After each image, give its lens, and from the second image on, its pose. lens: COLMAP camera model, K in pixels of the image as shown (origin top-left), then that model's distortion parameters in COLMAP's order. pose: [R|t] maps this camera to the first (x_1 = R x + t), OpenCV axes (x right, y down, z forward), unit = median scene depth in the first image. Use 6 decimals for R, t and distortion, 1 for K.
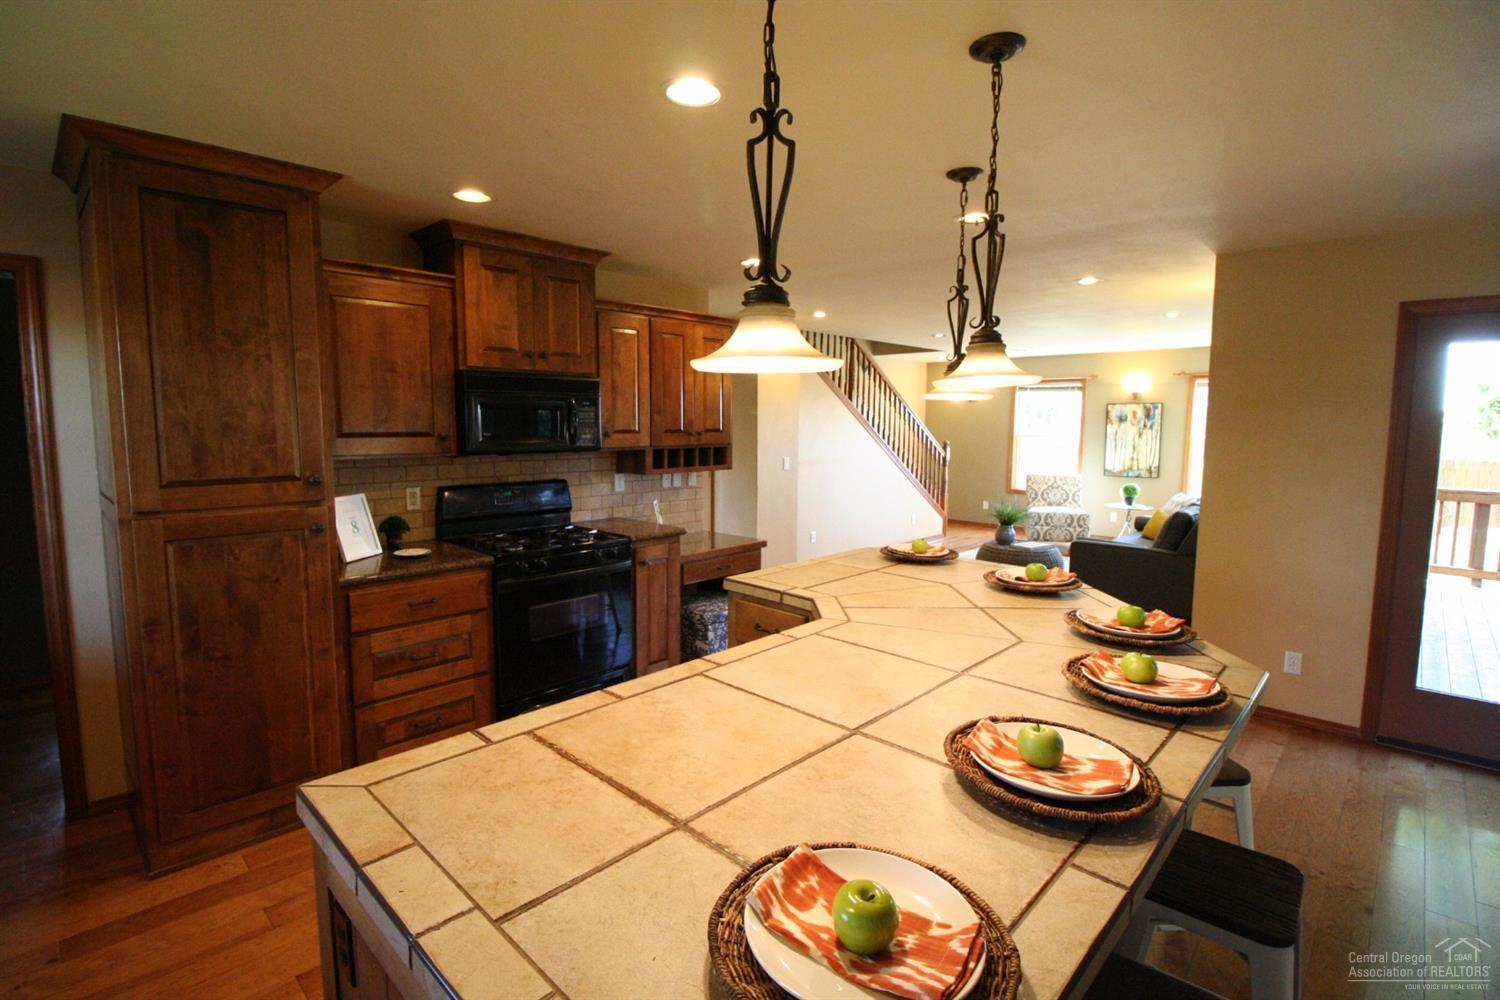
lens RADIAL K [[711.4, 0, 747.3], [0, 711.4, 495.8], [0, 0, 1]] dist [-0.002947, -0.000686]
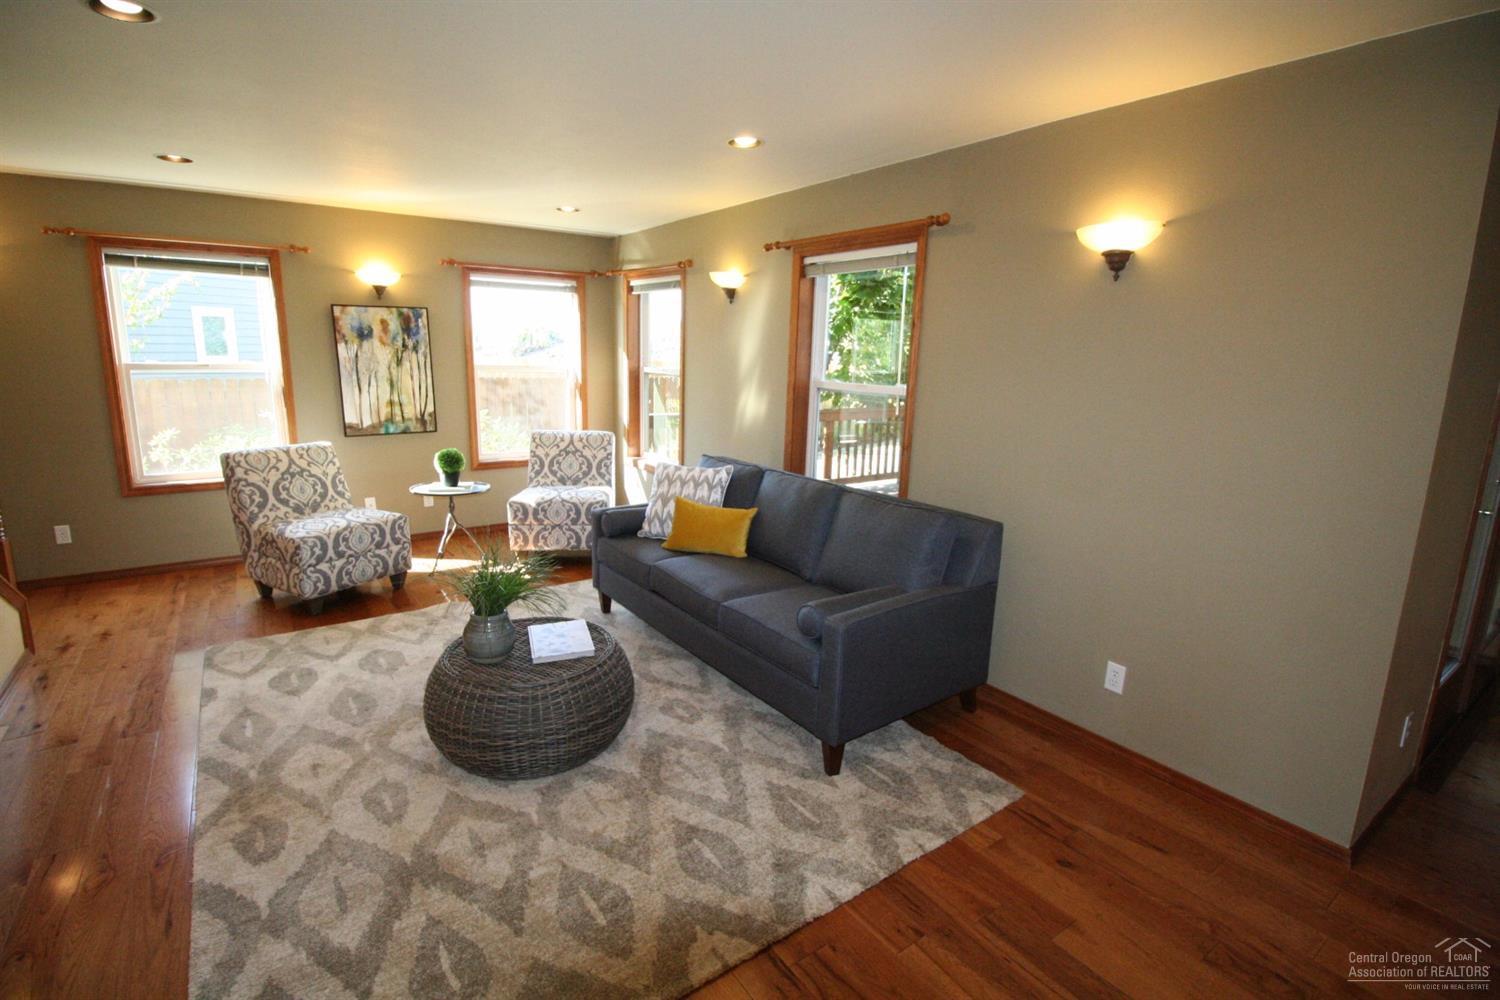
lens RADIAL K [[711.4, 0, 749.3], [0, 711.4, 490.3], [0, 0, 1]] dist [-0.002947, -0.000686]
pose [[0.189762, -0.194739, 0.962324, 0.018434], [0.077994, 0.980025, 0.182941, -0.066219], [-0.978727, 0.040340, 0.201160, 0.600232]]
